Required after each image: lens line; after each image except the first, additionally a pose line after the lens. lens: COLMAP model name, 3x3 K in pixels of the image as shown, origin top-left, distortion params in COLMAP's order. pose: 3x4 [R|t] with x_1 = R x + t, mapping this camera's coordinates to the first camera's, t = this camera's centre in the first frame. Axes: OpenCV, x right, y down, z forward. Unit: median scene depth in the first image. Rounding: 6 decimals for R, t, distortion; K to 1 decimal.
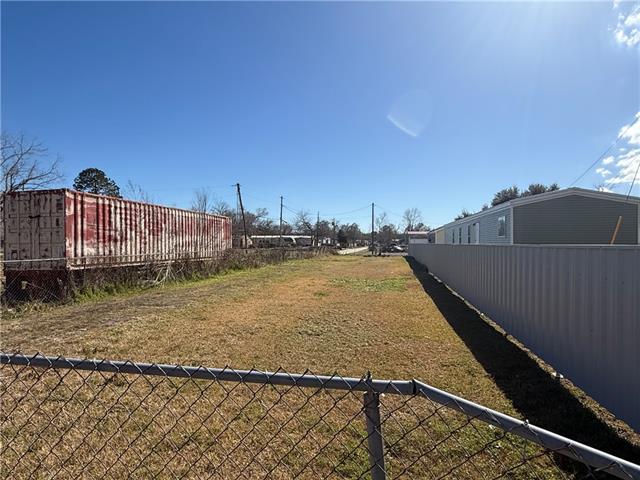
lens RADIAL K [[375.9, 0, 322.7], [0, 375.9, 245.6], [0, 0, 1]] dist [0.008654, -0.001998]
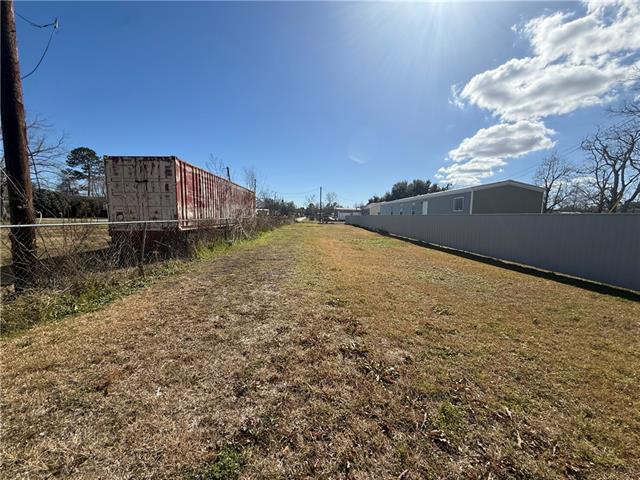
lens RADIAL K [[252.8, 0, 321.8], [0, 252.8, 241.9], [0, 0, 1]] dist [0.003434, -0.000068]
pose [[0.974501, -0.004258, 0.224343, -0.419602], [-0.017871, 0.995171, 0.096517, 0.016912], [-0.223670, -0.098066, 0.969719, 0.161031]]
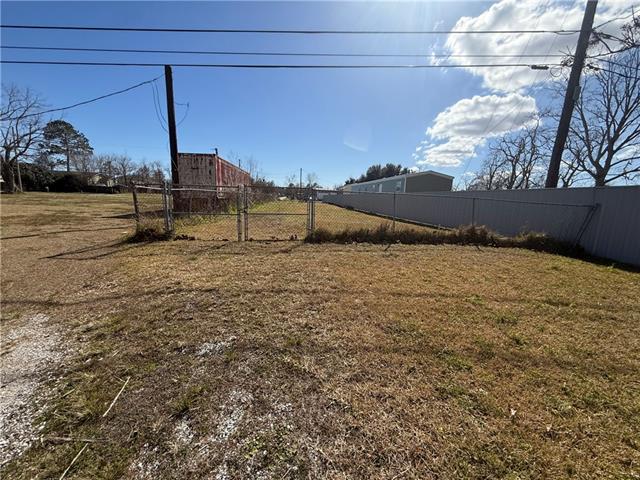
lens RADIAL K [[252.8, 0, 318.4], [0, 252.8, 244.0], [0, 0, 1]] dist [0.003434, -0.000068]
pose [[0.957857, -0.016566, 0.286768, -0.541836], [-0.035930, 0.983585, 0.176833, 0.047506], [-0.284990, -0.179684, 0.941538, -0.406764]]
